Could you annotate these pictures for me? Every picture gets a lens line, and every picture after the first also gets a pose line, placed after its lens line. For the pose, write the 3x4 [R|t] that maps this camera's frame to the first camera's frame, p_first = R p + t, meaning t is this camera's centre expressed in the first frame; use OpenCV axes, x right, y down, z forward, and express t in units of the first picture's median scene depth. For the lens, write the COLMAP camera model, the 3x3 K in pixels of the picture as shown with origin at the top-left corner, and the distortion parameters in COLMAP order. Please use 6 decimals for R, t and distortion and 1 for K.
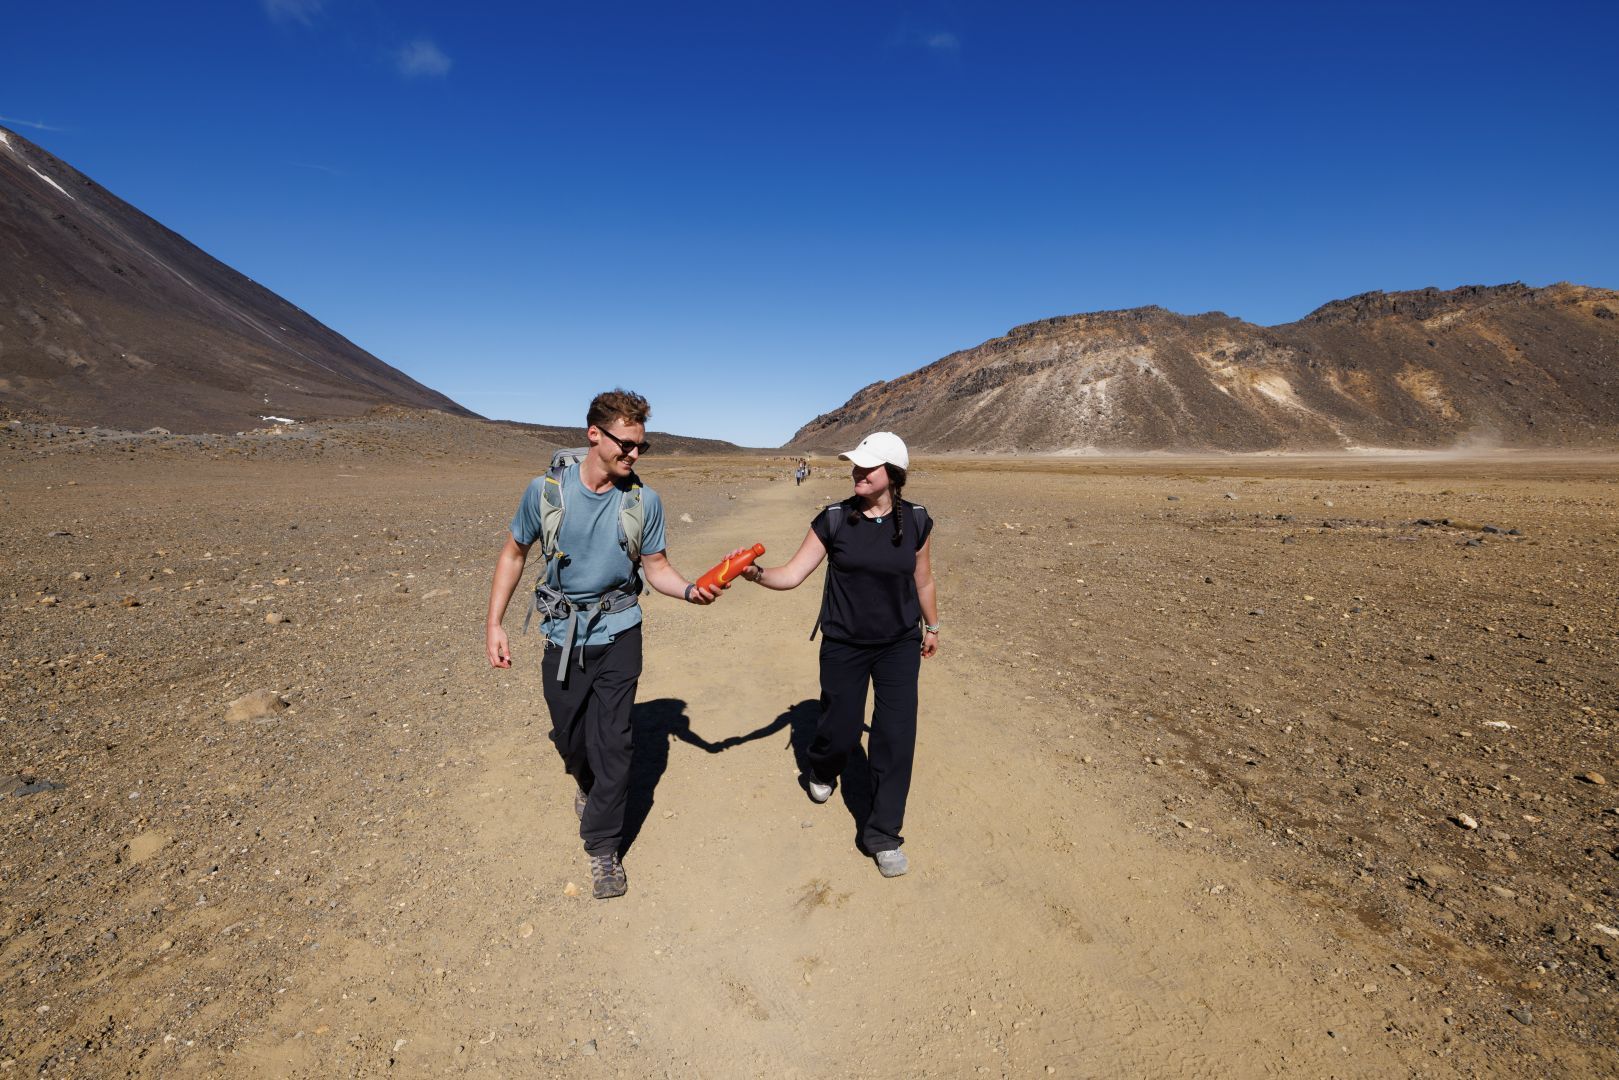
lens RADIAL K [[686.9, 0, 809.5], [0, 686.9, 540.0], [0, 0, 1]] dist [0.000846, -0.004514]
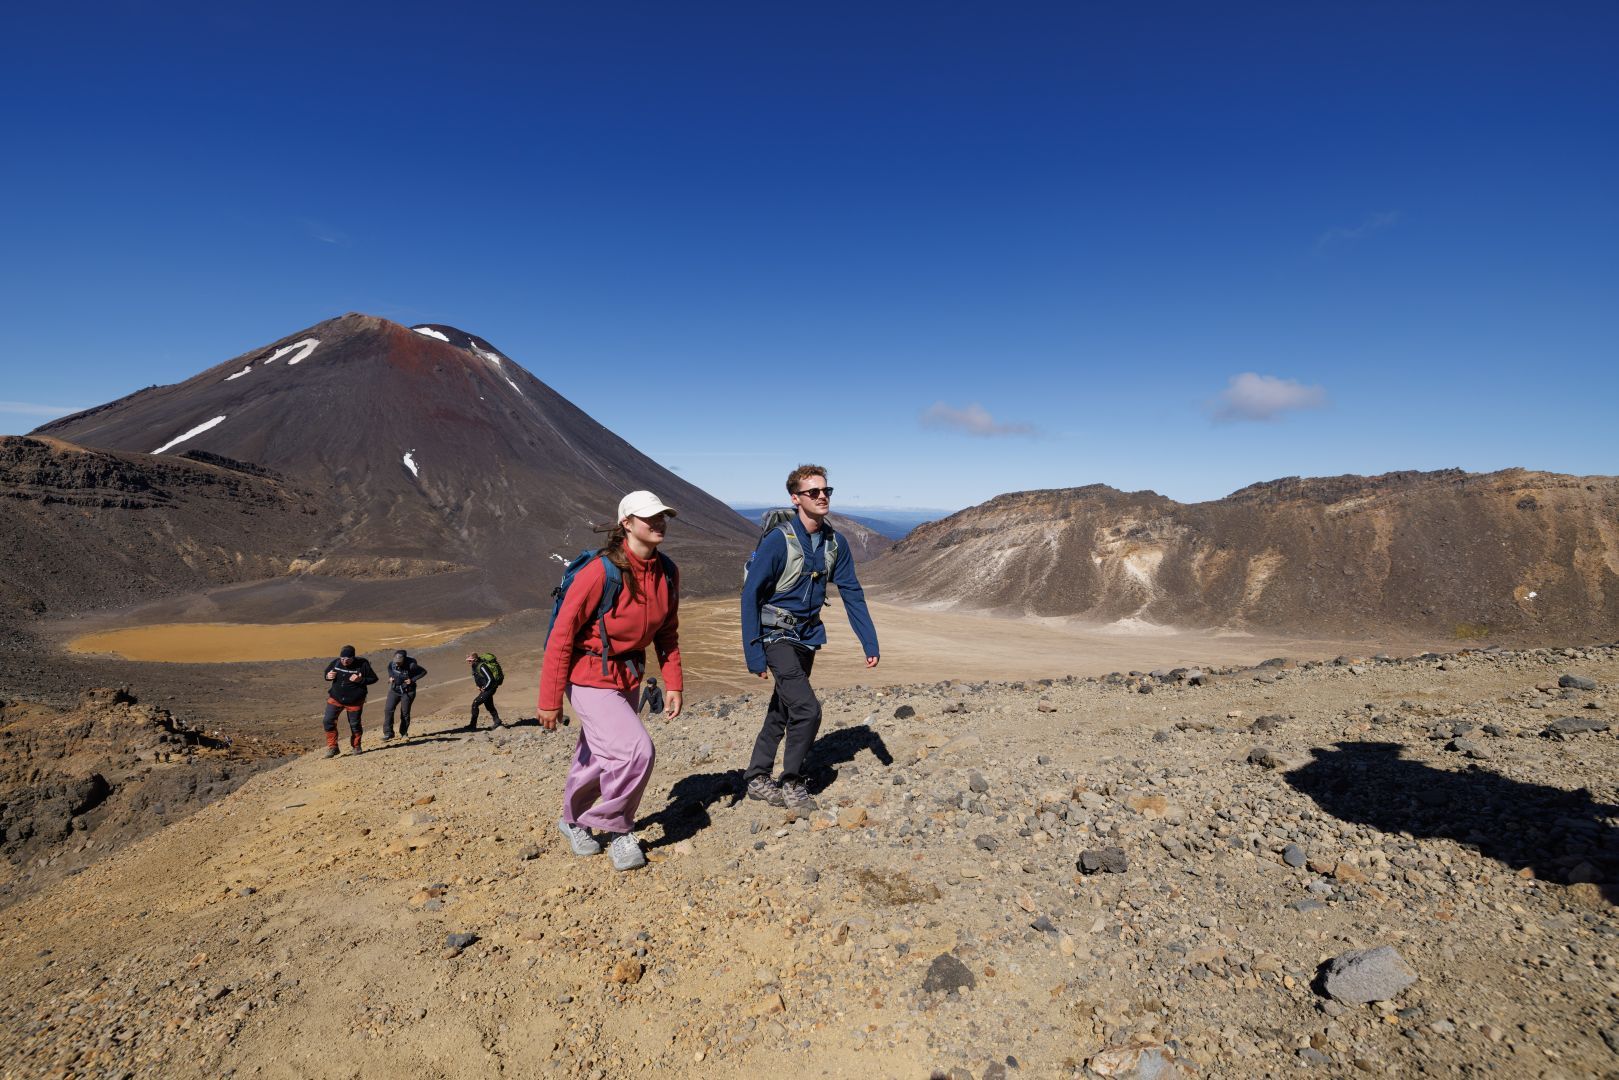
lens RADIAL K [[686.9, 0, 809.5], [0, 686.9, 540.0], [0, 0, 1]] dist [0.000846, -0.004514]
pose [[0.903047, 0.046735, -0.426991, 0.614931], [-0.080765, 0.994807, -0.061928, -0.120322], [0.421880, 0.090410, 0.902133, -0.431285]]
